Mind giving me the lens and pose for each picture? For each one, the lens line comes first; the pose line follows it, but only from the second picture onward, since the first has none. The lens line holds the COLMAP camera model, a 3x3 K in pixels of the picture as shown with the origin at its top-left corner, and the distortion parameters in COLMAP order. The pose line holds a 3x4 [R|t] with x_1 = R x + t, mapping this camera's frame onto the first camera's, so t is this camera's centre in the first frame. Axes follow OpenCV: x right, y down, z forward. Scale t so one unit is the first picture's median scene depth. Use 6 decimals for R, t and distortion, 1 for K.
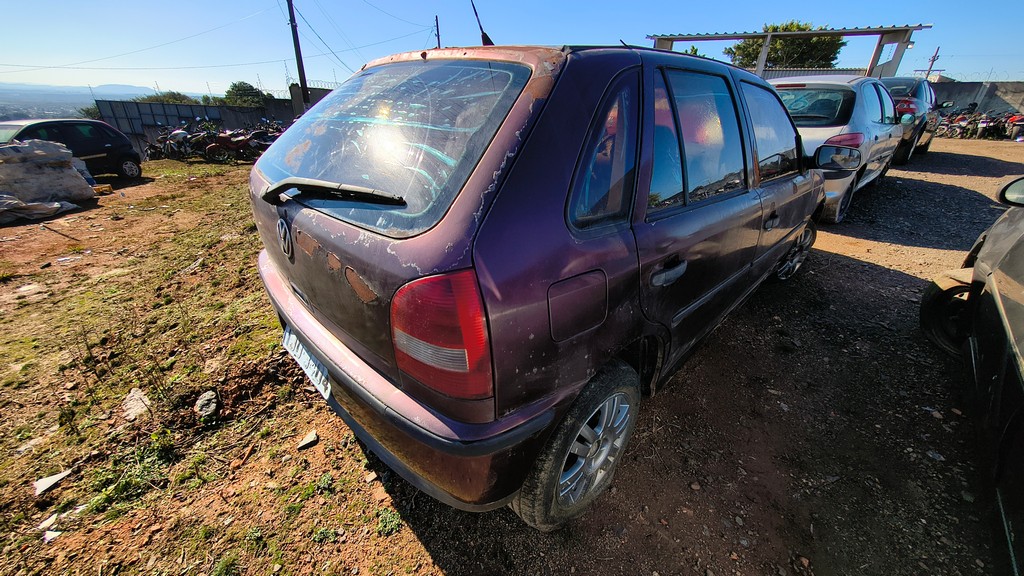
lens RADIAL K [[387.5, 0, 515.2], [0, 387.5, 290.6], [0, 0, 1]] dist [-0.000570, 0.000593]
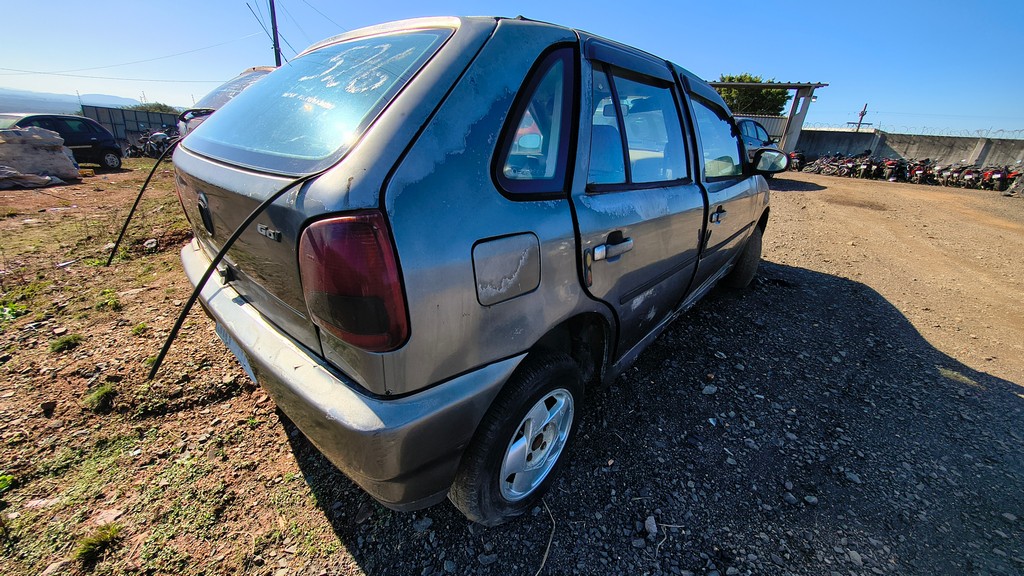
lens RADIAL K [[387.5, 0, 512.6], [0, 387.5, 288.9], [0, 0, 1]] dist [-0.000570, 0.000593]
pose [[0.998447, 0.038192, 0.040555, 0.159107], [-0.035202, 0.996781, -0.072034, 0.105621], [-0.043176, 0.070494, 0.996577, -0.167036]]
